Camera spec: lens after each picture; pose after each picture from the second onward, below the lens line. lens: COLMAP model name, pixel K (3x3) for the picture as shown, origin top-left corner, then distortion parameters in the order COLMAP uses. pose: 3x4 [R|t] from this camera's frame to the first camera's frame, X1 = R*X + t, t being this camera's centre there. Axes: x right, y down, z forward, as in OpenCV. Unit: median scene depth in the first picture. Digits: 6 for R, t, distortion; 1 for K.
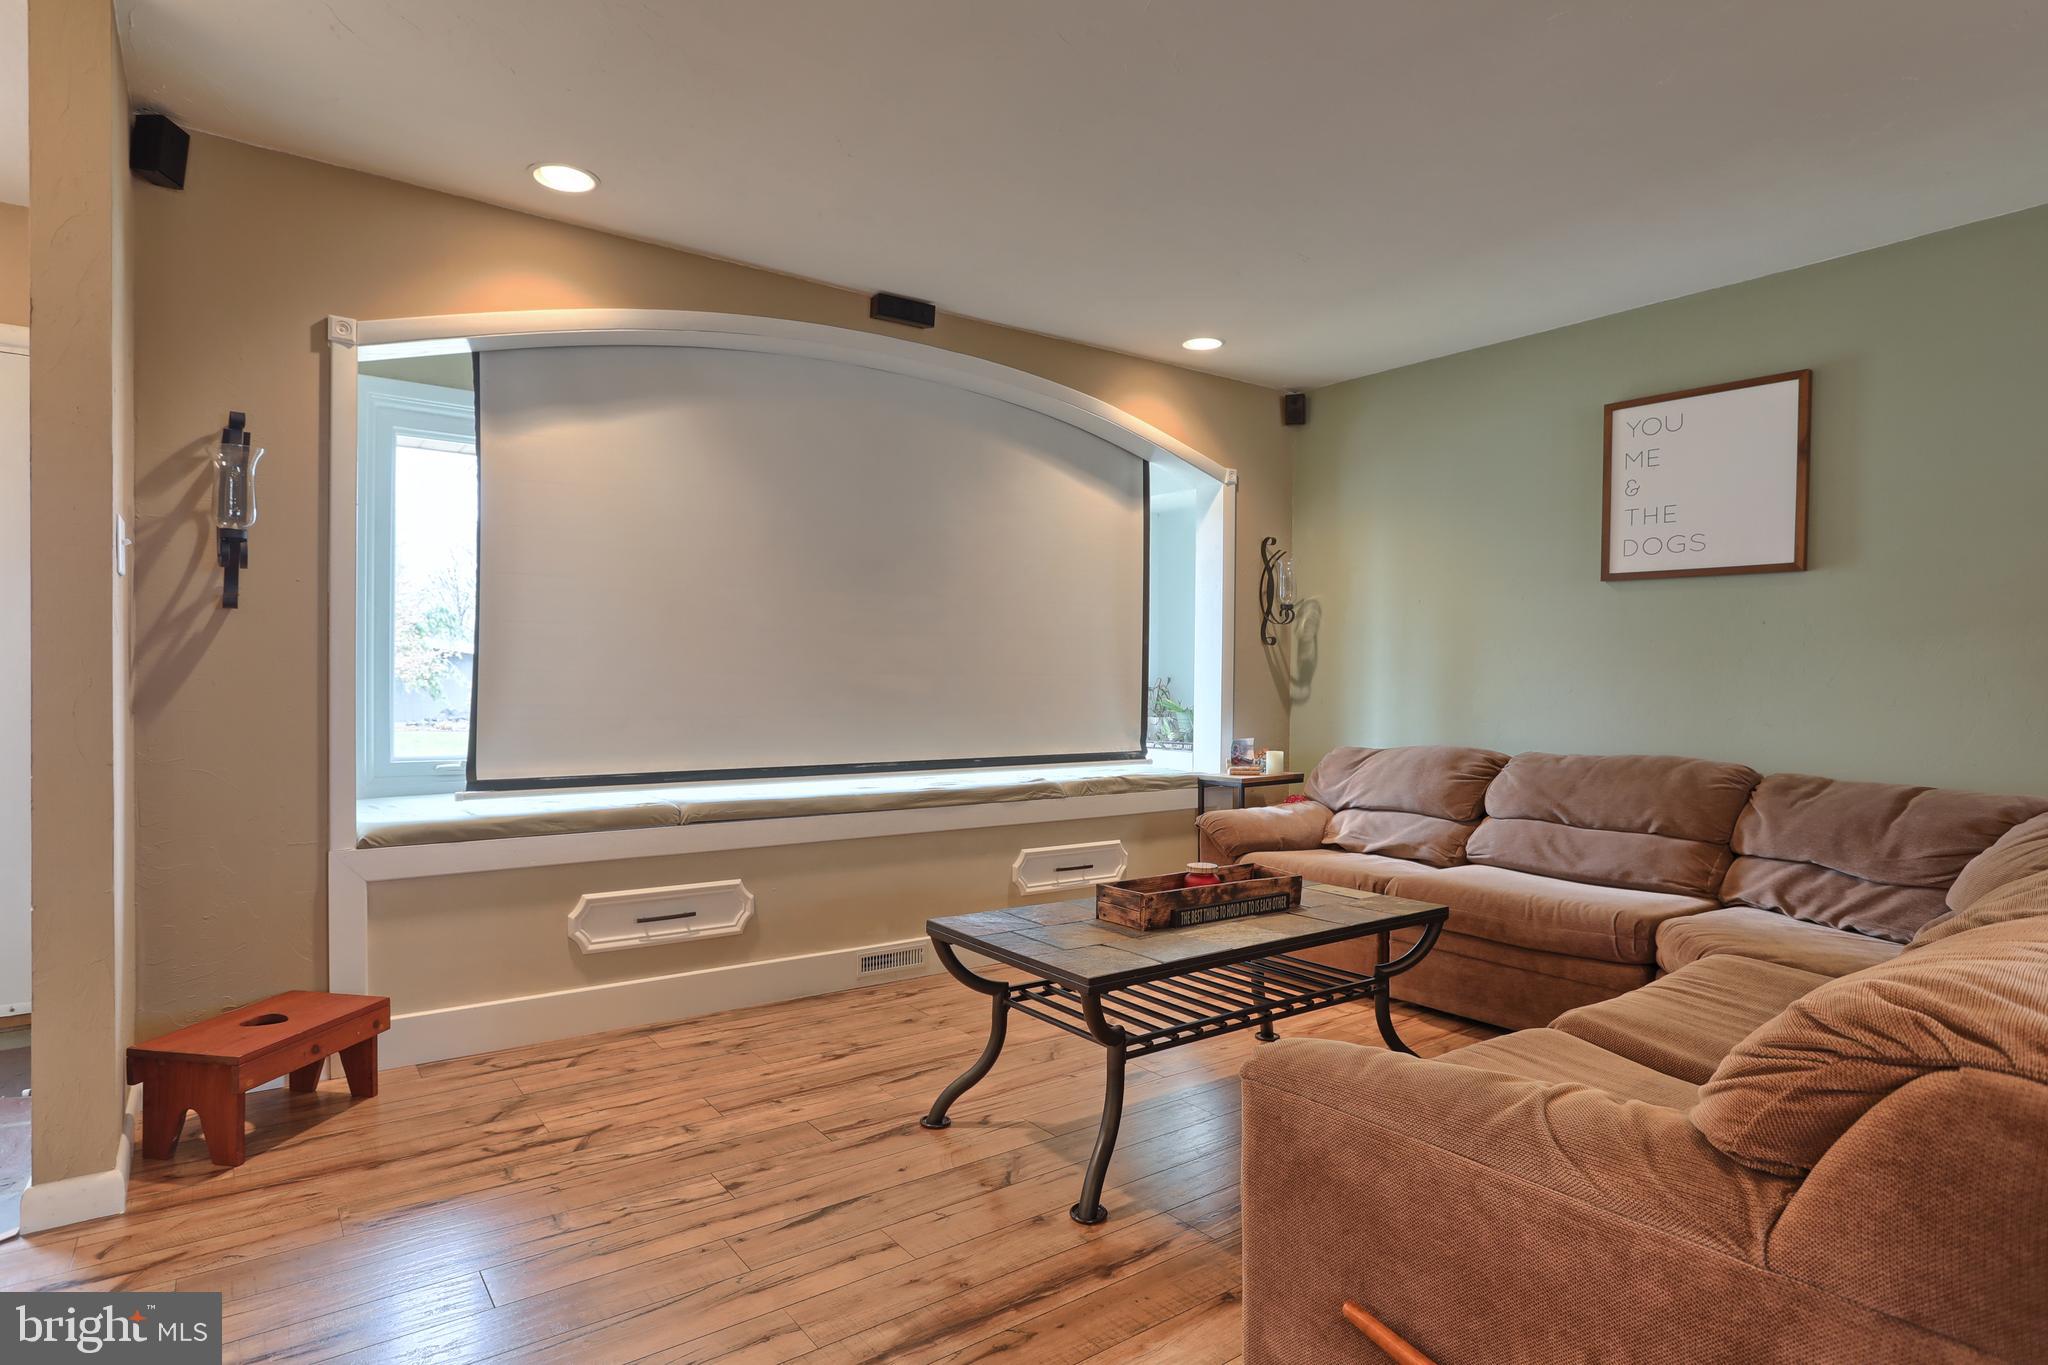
lens RADIAL K [[1078.6, 0, 1018.6], [0, 1078.6, 698.1], [0, 0, 1]] dist [-0.038923, 0.016010]
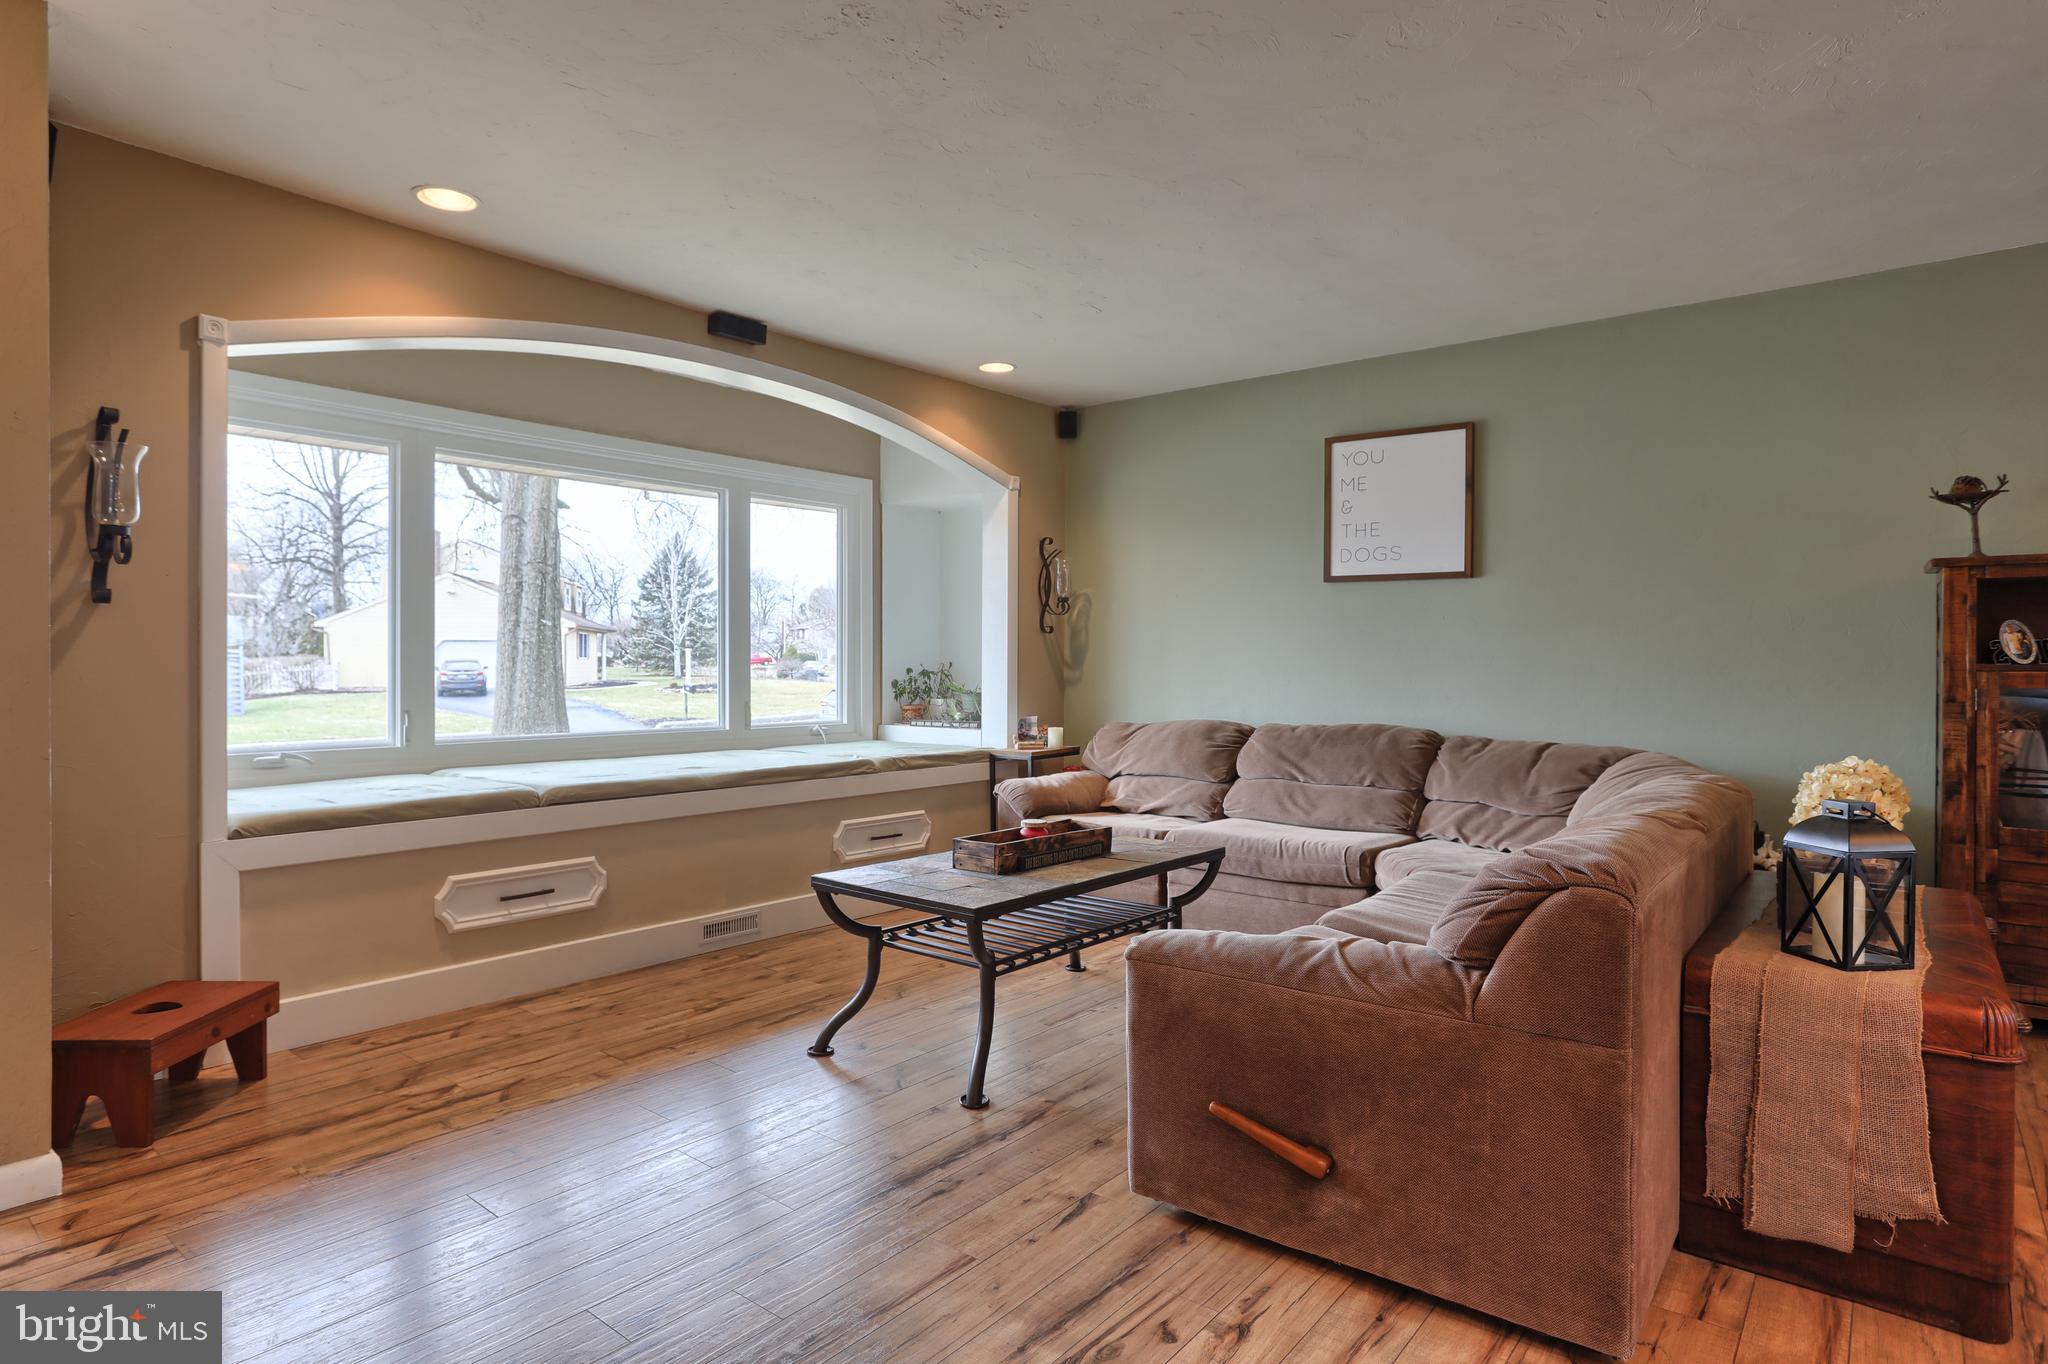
lens RADIAL K [[1078.6, 0, 1009.5], [0, 1078.6, 673.4], [0, 0, 1]] dist [-0.038923, 0.016010]
pose [[0.971958, -0.008465, 0.235002, -0.136708], [0.009805, 0.999942, -0.004538, -0.004728], [-0.234950, 0.006715, 0.971984, -0.162699]]
